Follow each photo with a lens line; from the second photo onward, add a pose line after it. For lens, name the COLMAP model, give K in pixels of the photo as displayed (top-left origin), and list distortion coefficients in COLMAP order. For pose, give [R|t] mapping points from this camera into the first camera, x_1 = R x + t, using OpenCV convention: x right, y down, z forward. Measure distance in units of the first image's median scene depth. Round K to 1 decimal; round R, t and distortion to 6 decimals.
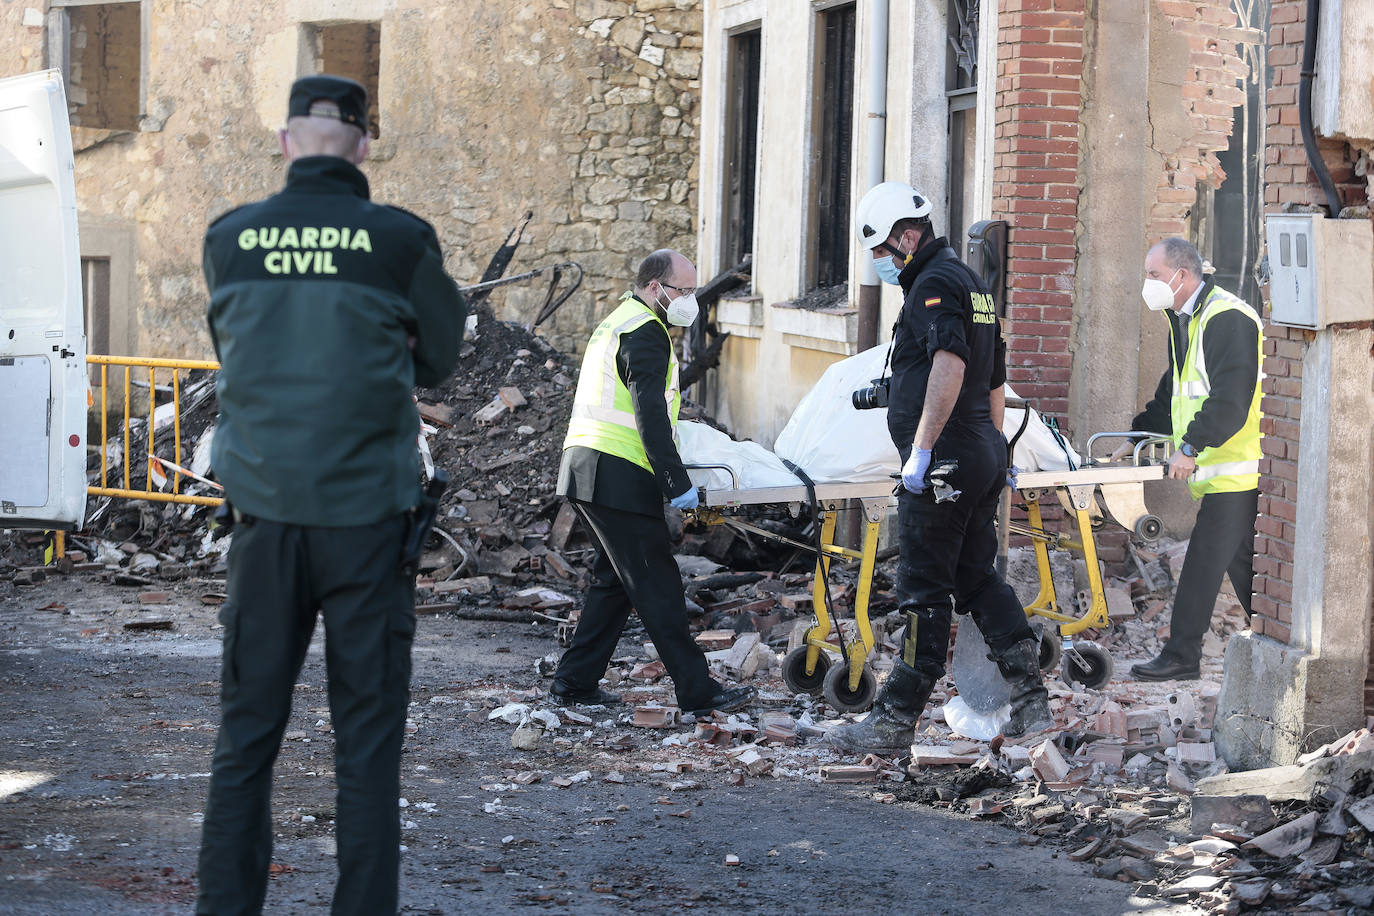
lens RADIAL K [[3594.8, 0, 593.3], [0, 3594.8, 415.3], [0, 0, 1]] dist [-0.107326, 0.932981]
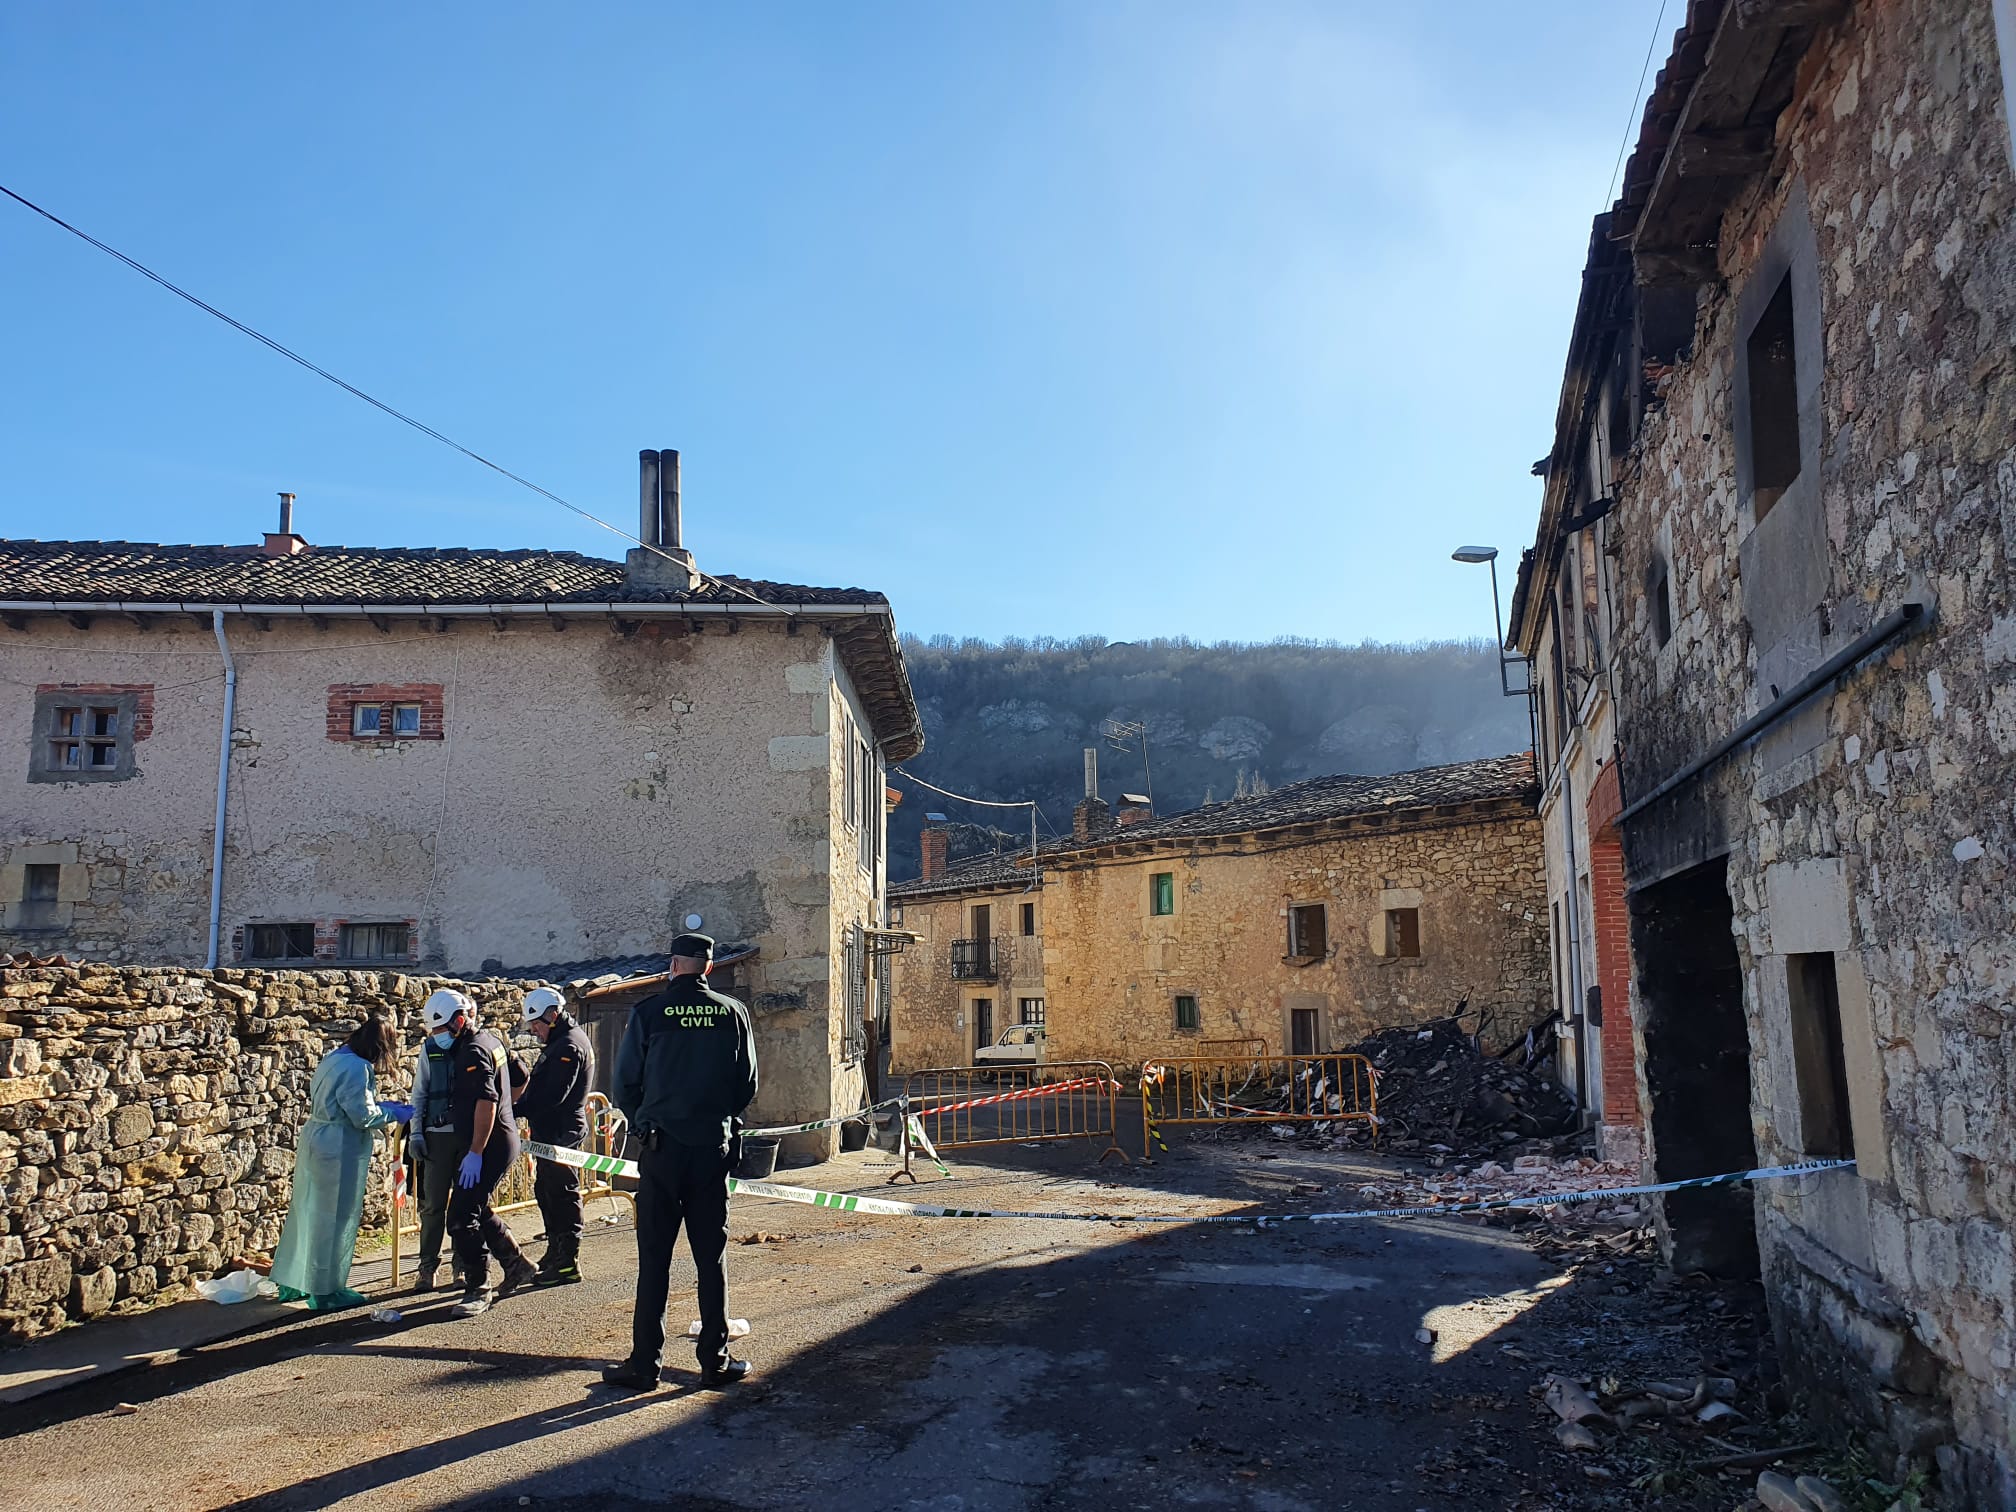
lens RADIAL K [[1558.1, 0, 972.4], [0, 1558.1, 785.1], [0, 0, 1]] dist [-0.005612, 0.044820]
pose [[0.908344, -0.084322, -0.409636, 0.111344], [0.006073, 0.982020, -0.188677, 0.005069], [0.418180, 0.168896, 0.892524, -0.078469]]
